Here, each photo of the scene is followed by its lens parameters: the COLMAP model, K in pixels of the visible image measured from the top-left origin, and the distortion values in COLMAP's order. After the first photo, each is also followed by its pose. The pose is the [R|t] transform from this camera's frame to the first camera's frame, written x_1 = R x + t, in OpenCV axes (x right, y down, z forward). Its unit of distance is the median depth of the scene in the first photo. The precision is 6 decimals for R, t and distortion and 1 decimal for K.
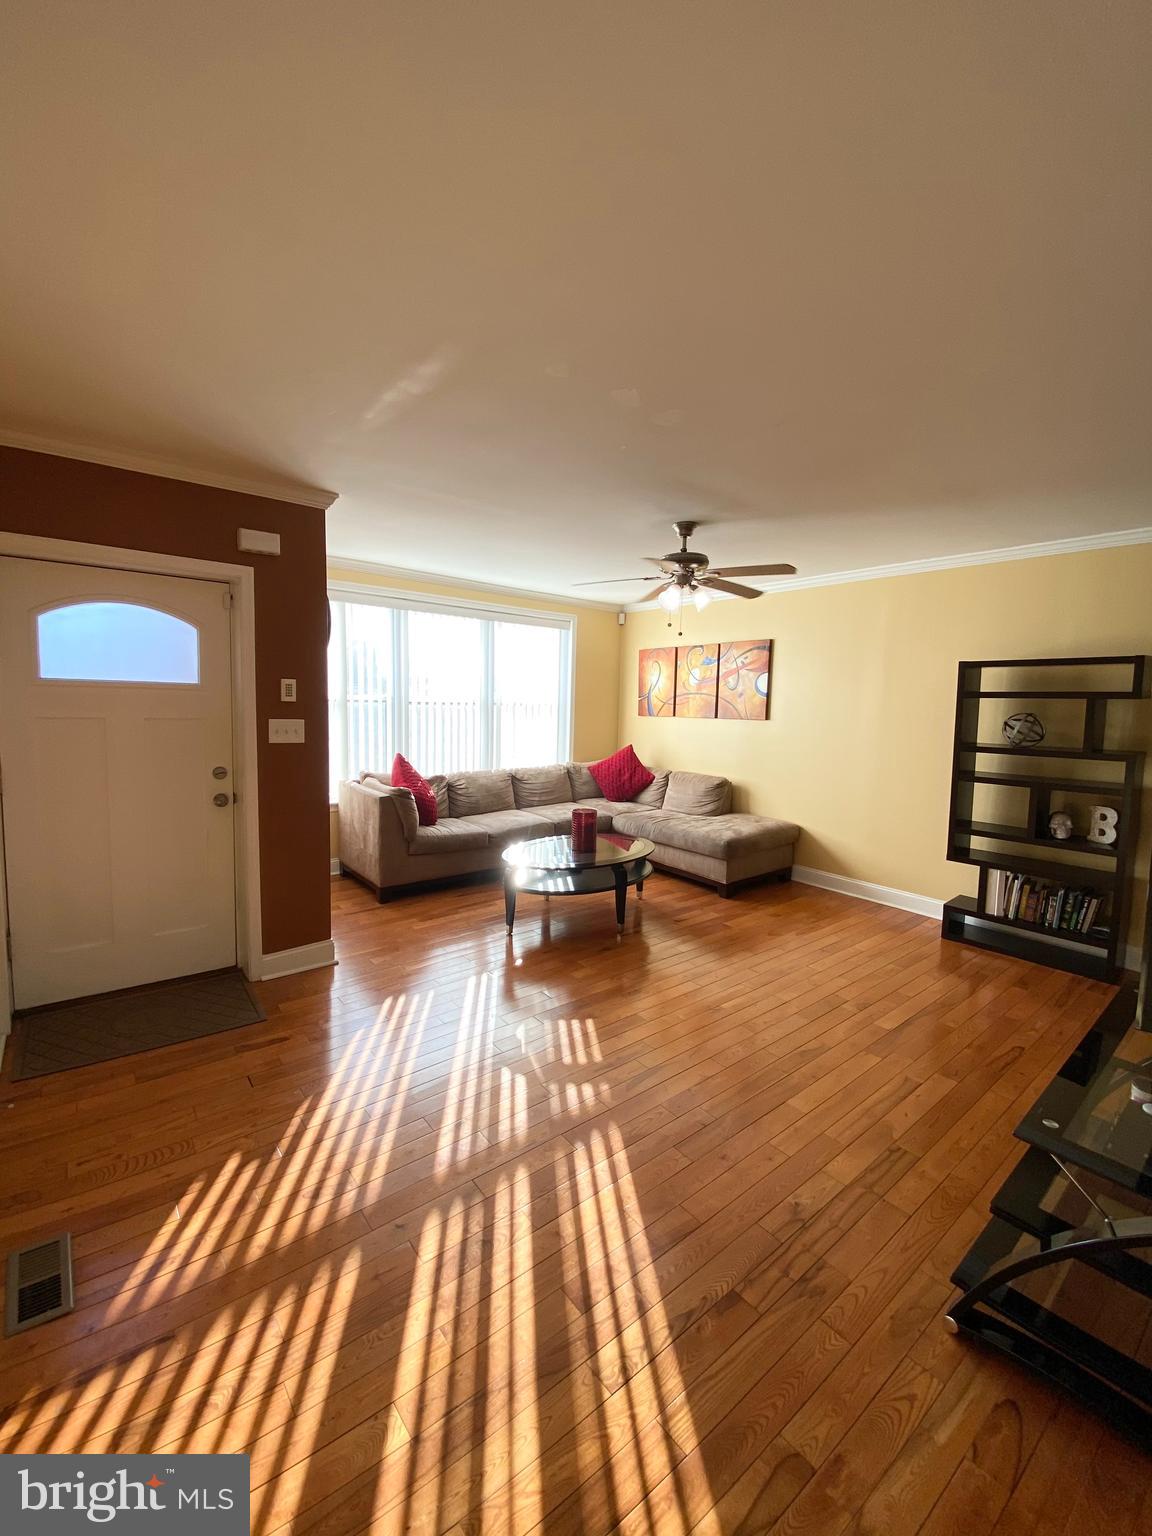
lens RADIAL K [[631.1, 0, 576.6], [0, 631.1, 765.5], [0, 0, 1]] dist [0.014364, -0.000391]
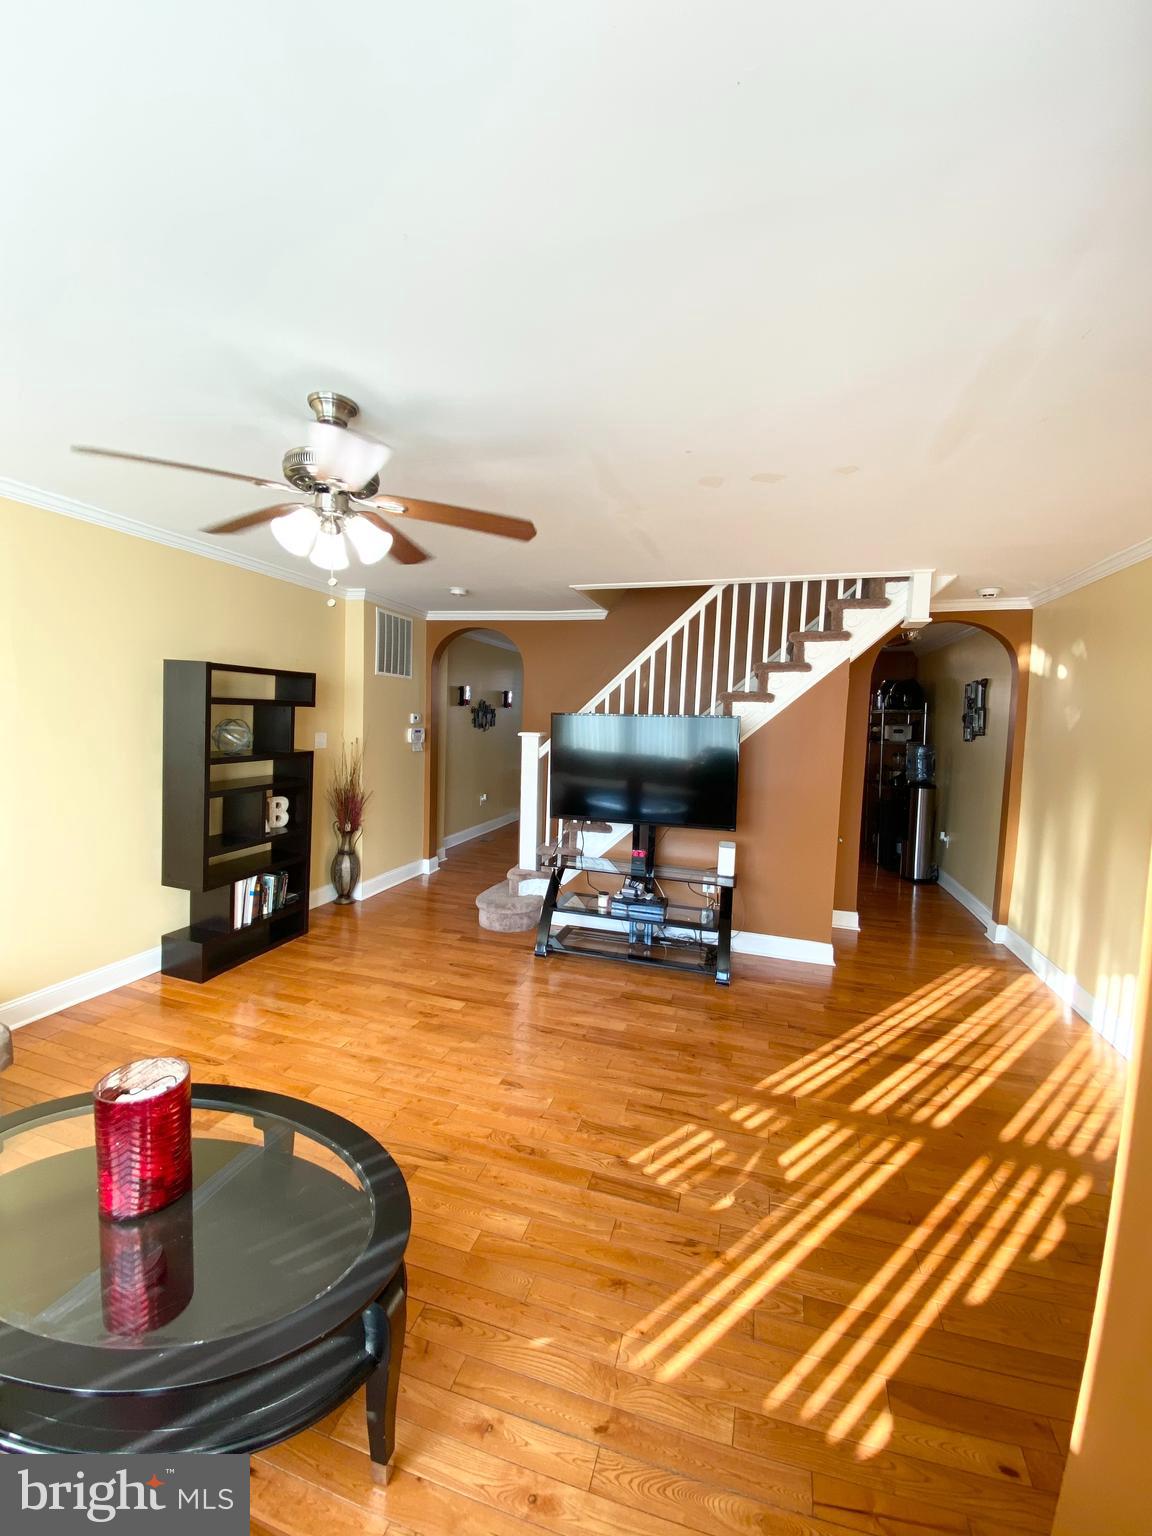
lens RADIAL K [[631.1, 0, 565.3], [0, 631.1, 758.3], [0, 0, 1]] dist [0.014364, -0.000391]
pose [[-0.545187, -0.106417, 0.831533, -0.503178], [0.038055, 0.987746, 0.151359, -0.189459], [-0.837450, 0.114162, -0.534457, 1.370669]]
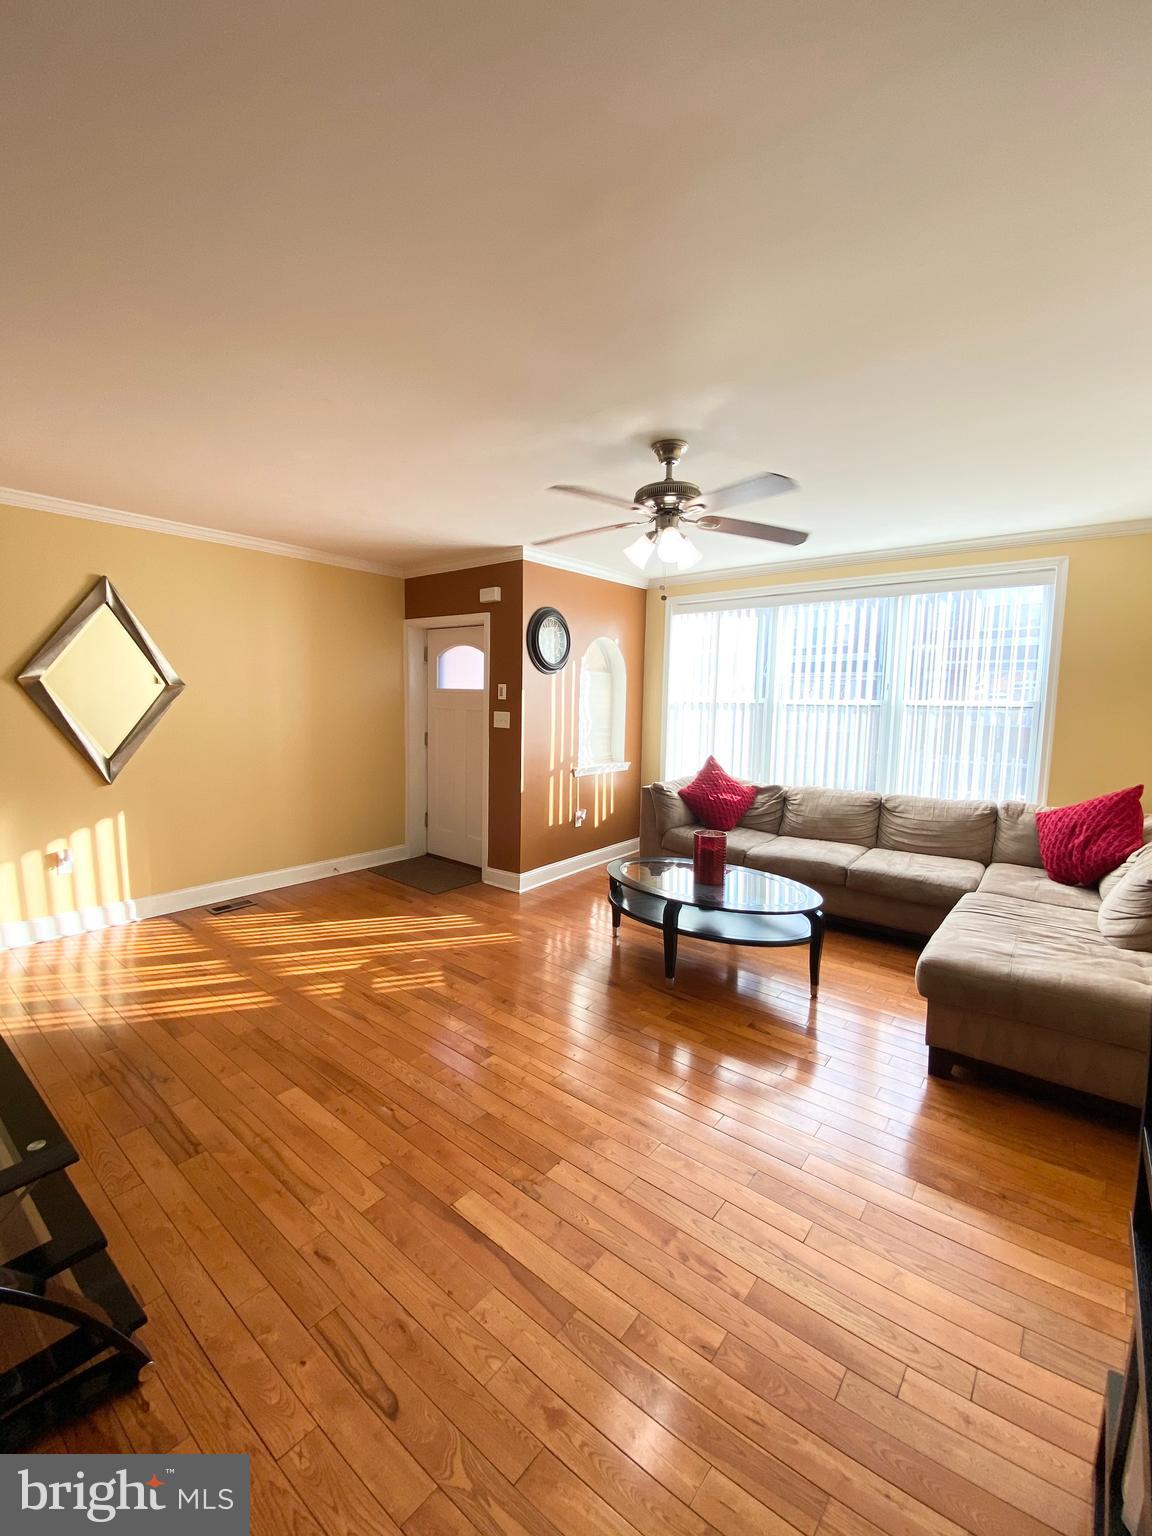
lens RADIAL K [[631.1, 0, 581.1], [0, 631.1, 772.2], [0, 0, 1]] dist [0.014364, -0.000391]
pose [[0.191805, 0.087279, -0.977544, 1.053463], [-0.112696, 0.991408, 0.066404, -0.054783], [0.974941, 0.097429, 0.199993, 0.941930]]
